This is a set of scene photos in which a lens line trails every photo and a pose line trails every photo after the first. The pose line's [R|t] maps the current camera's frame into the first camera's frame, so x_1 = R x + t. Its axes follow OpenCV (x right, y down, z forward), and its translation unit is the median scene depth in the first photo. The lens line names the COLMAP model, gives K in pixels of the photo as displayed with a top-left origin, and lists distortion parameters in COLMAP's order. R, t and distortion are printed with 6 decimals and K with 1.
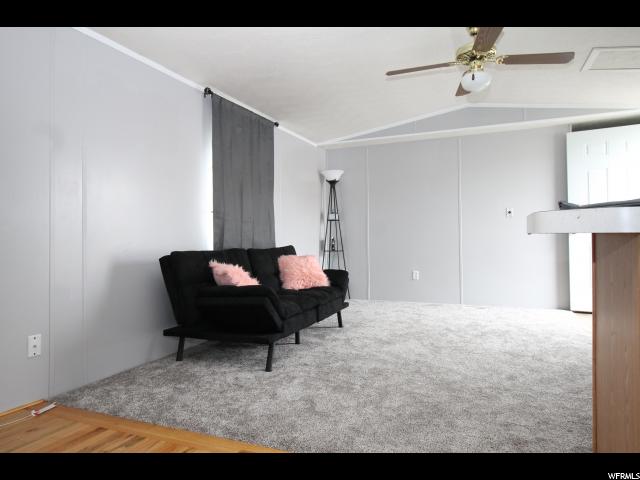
lens RADIAL K [[421.4, 0, 320.0], [0, 421.4, 225.7], [0, 0, 1]] dist [0.004749, 0.002535]
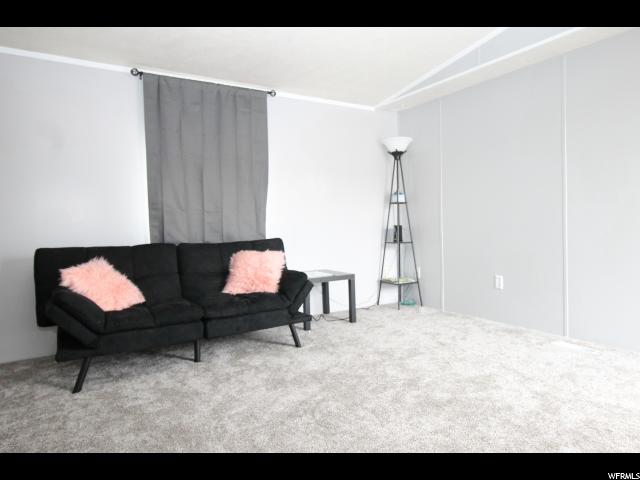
lens RADIAL K [[421.4, 0, 320.0], [0, 421.4, 225.7], [0, 0, 1]] dist [0.004749, 0.002535]
pose [[0.823545, 0.004138, -0.567236, 0.531000], [0.024938, 0.998742, 0.043493, -0.012650], [0.566703, -0.049964, 0.822406, 0.409038]]
